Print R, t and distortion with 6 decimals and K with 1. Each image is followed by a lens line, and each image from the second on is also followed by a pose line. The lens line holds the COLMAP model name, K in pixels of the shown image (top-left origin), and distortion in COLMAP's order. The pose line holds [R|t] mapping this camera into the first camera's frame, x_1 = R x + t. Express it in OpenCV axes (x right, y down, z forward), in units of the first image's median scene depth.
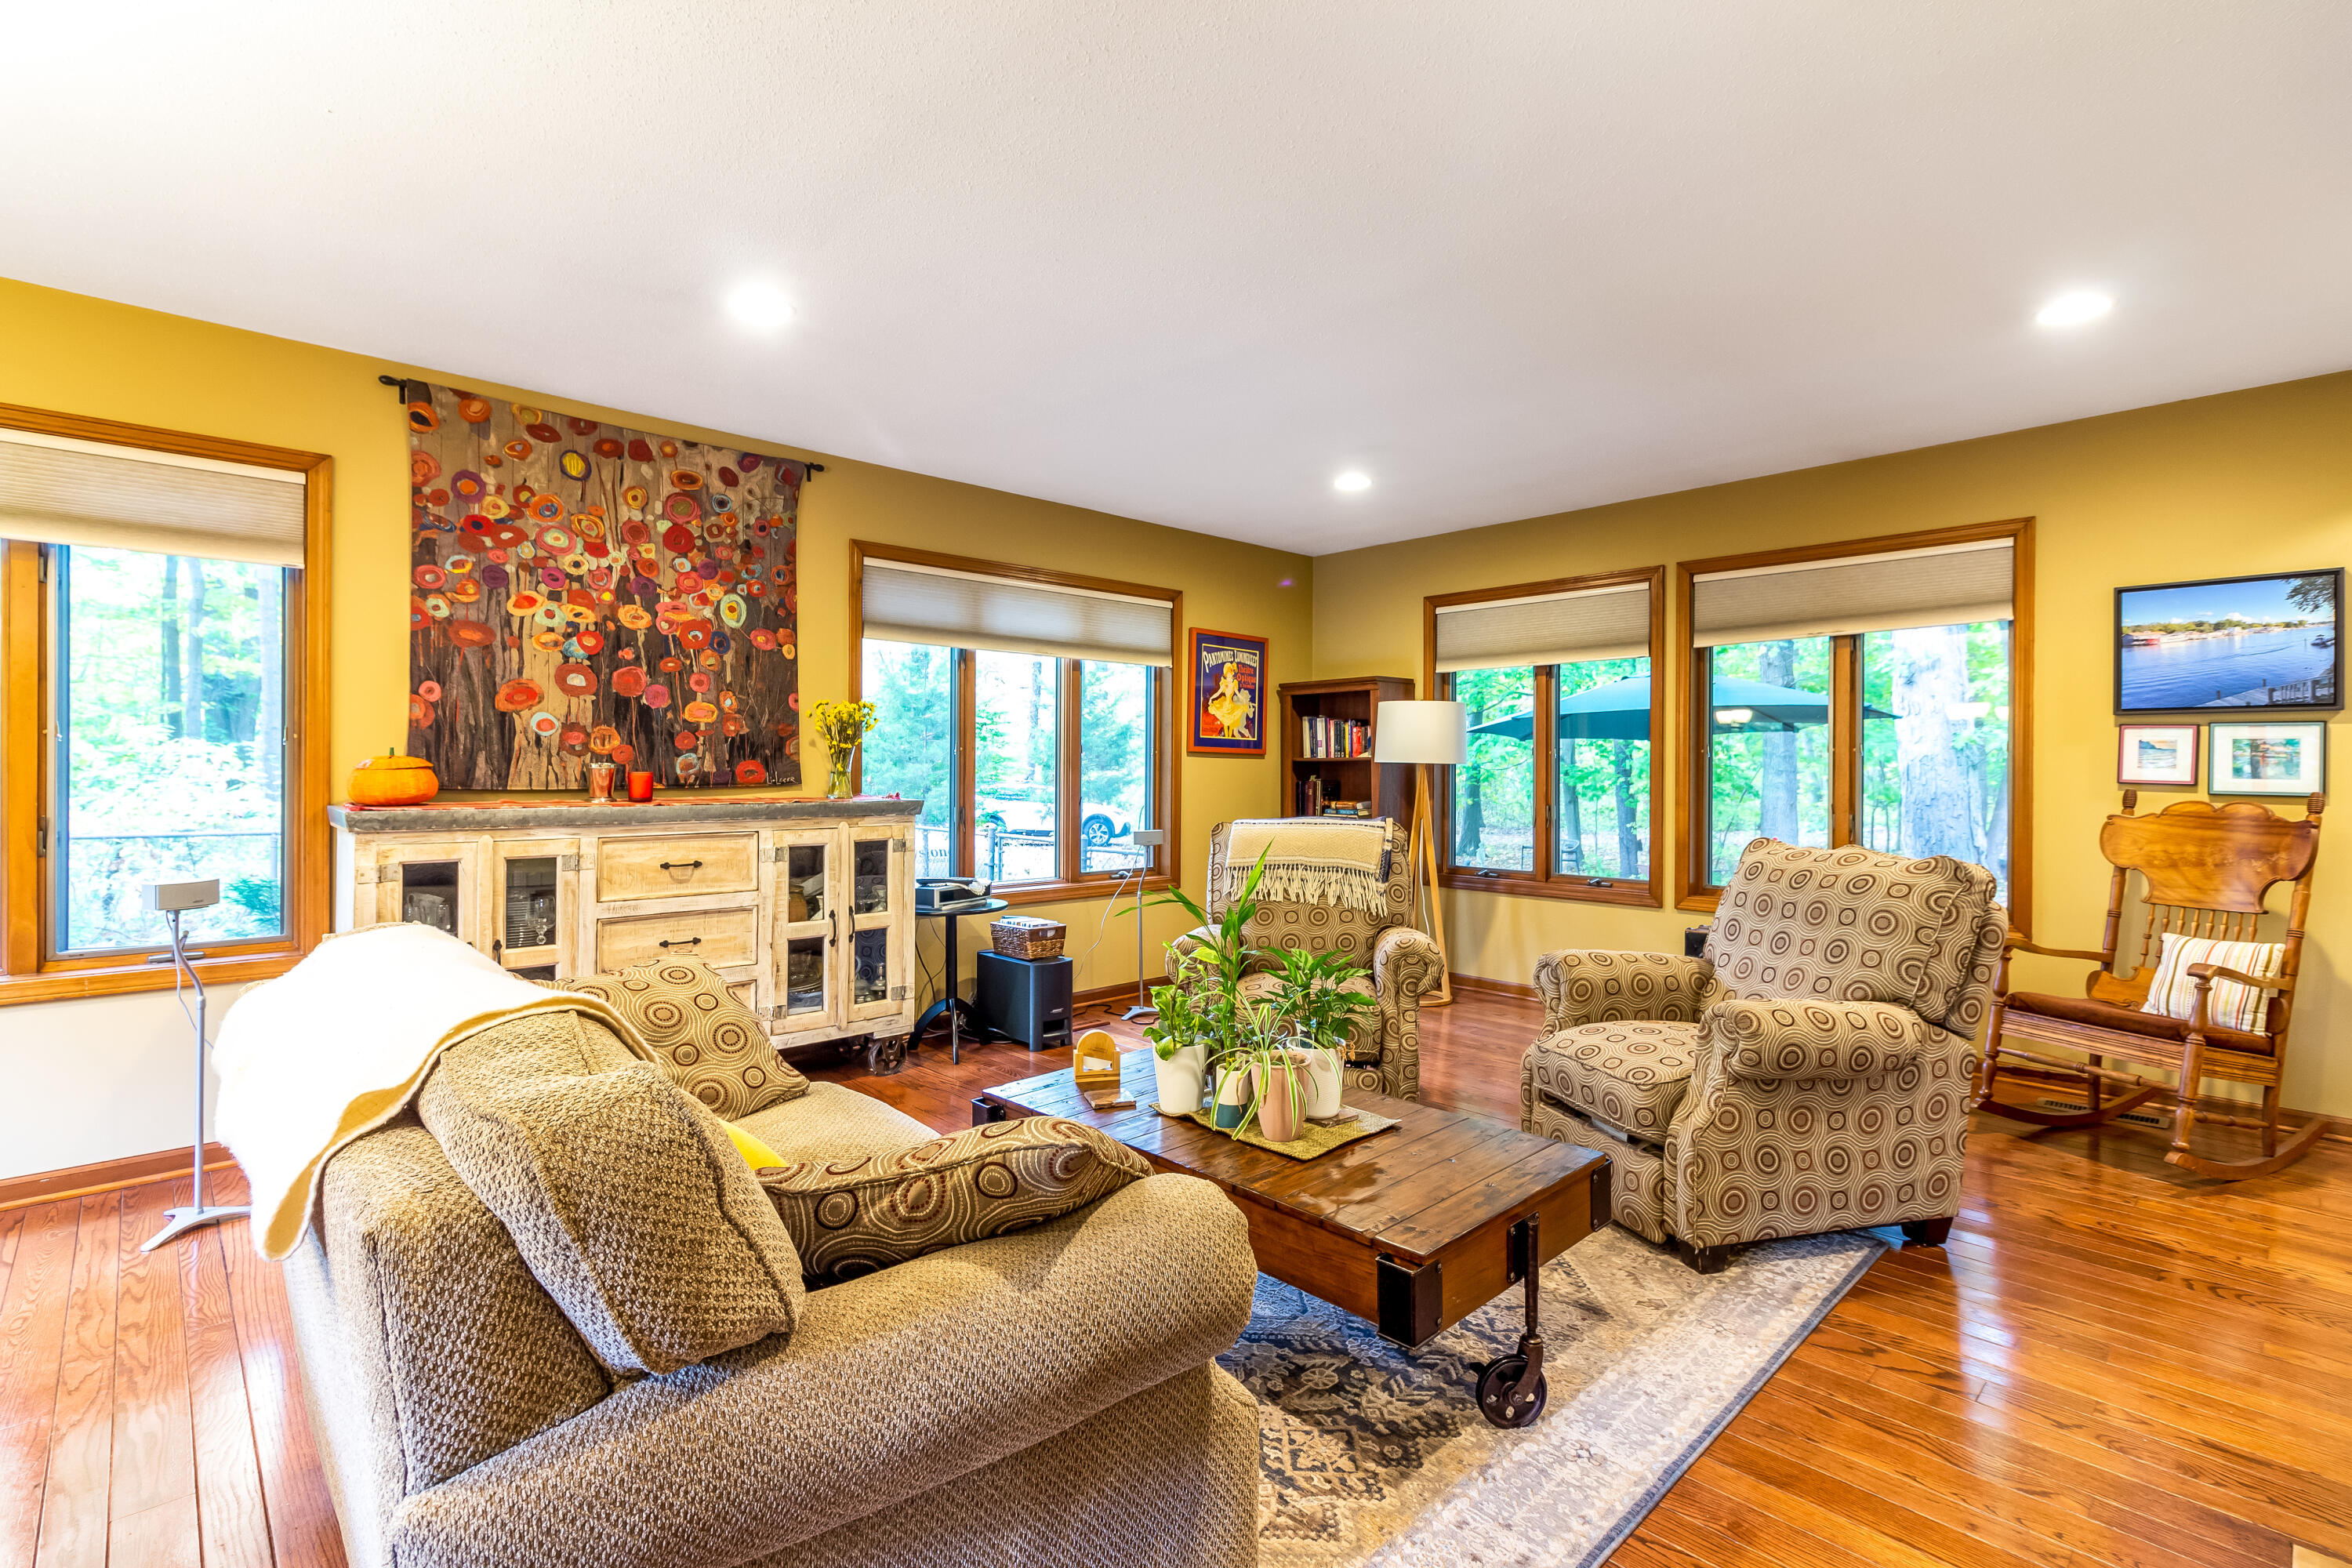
lens RADIAL K [[1084.3, 0, 1168.2], [0, 1084.3, 769.6], [0, 0, 1]] dist [0.002538, 0.000206]
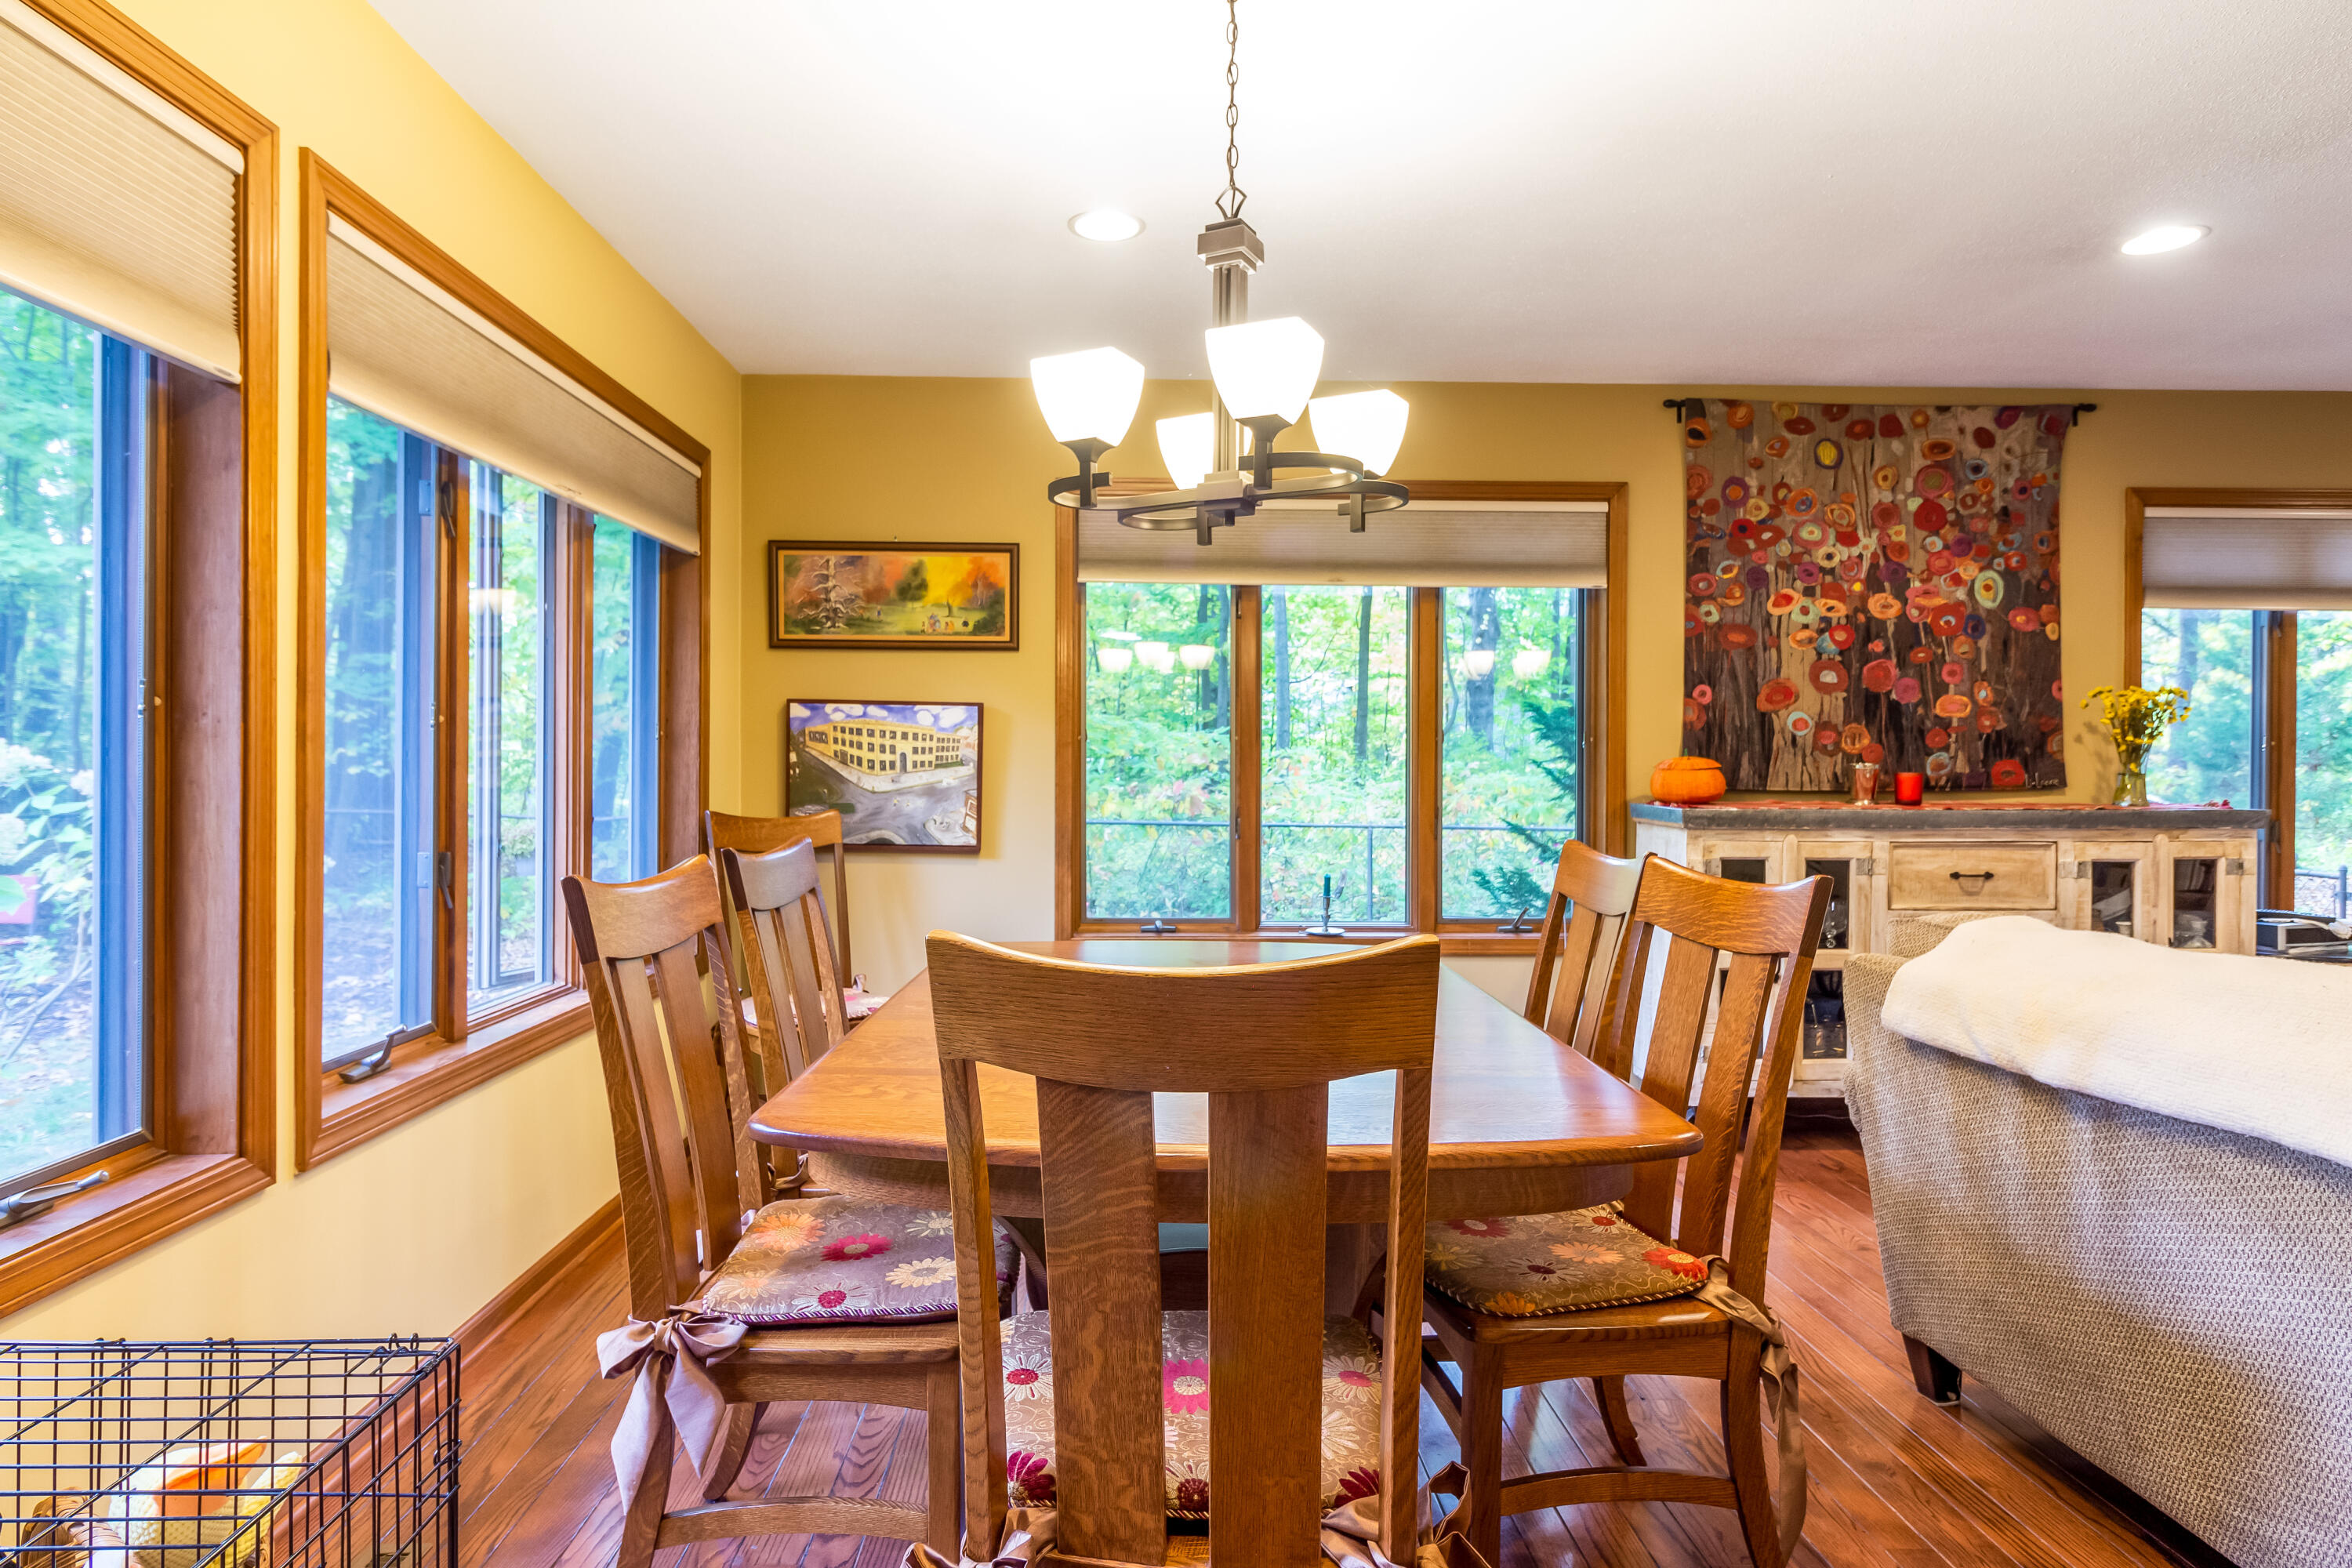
lens RADIAL K [[1283.0, 0, 1164.4], [0, 1283.0, 769.1], [0, 0, 1]] dist [0.000815, 0.000459]
pose [[0.746527, 0.001333, -0.665354, -0.224160], [-0.001383, 0.999999, 0.000452, -0.000642], [0.665354, 0.000583, 0.746528, -0.235446]]
